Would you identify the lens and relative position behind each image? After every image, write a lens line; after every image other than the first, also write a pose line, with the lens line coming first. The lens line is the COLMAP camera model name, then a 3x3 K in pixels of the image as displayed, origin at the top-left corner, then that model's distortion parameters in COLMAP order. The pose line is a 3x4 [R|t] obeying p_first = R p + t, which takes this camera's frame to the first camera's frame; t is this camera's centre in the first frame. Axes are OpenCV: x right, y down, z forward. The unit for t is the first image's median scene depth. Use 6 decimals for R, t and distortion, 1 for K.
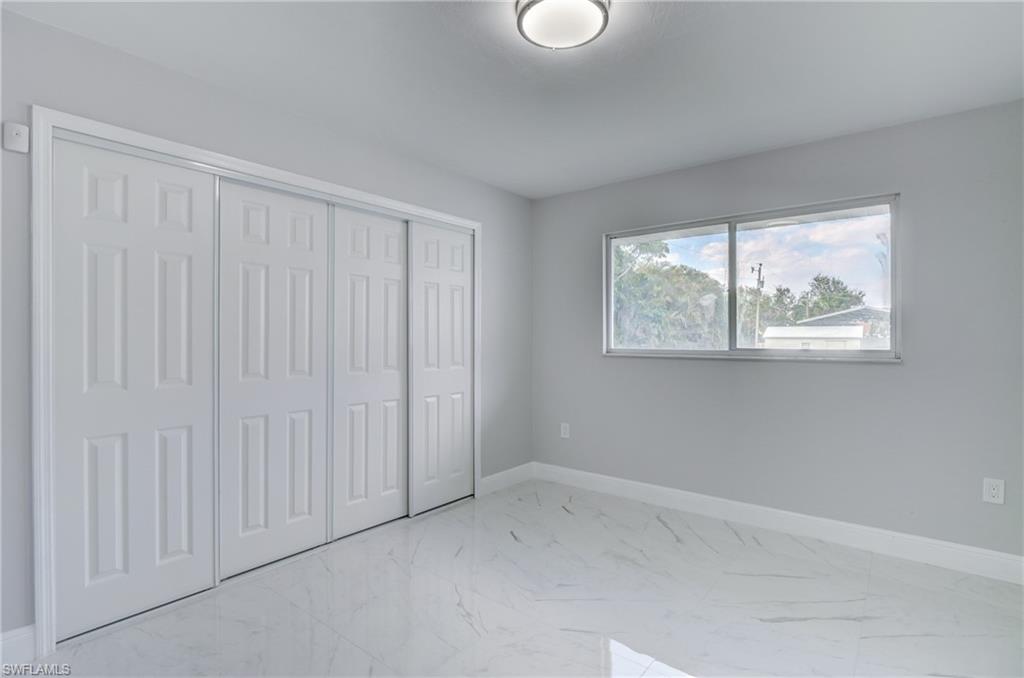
lens RADIAL K [[491.2, 0, 509.6], [0, 491.2, 338.9], [0, 0, 1]] dist [-0.013353, -0.000880]
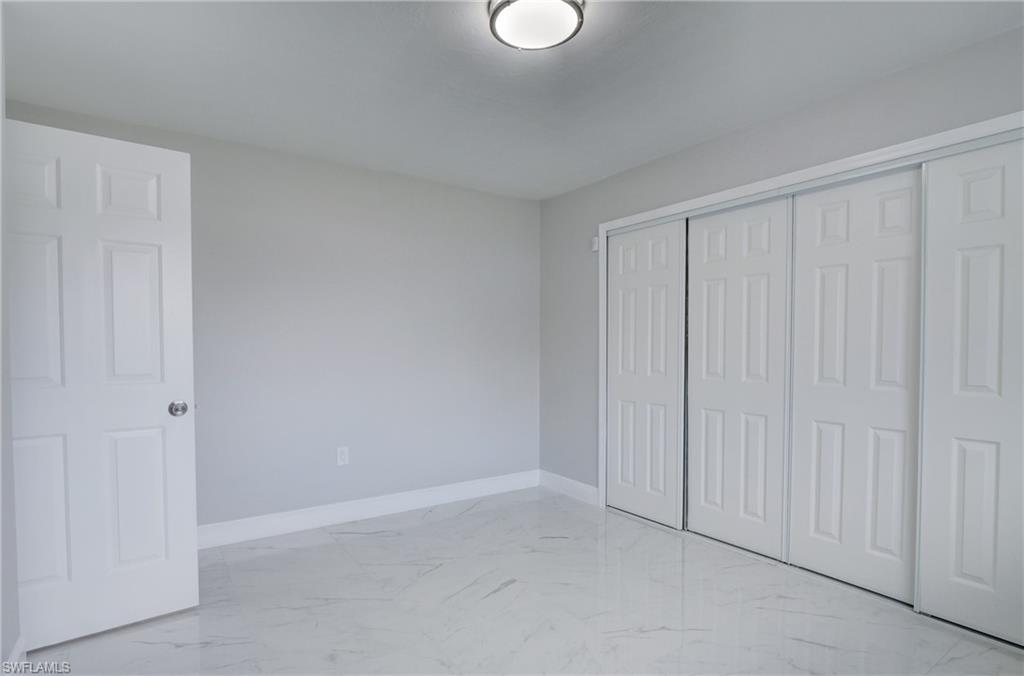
lens RADIAL K [[477.1, 0, 511.8], [0, 477.1, 347.8], [0, 0, 1]] dist [-0.000900, -0.000177]
pose [[-0.232733, 0.016760, -0.972396, 0.618814], [0.011443, 0.999829, 0.014495, -0.011818], [0.972473, -0.007754, -0.232885, 0.696710]]
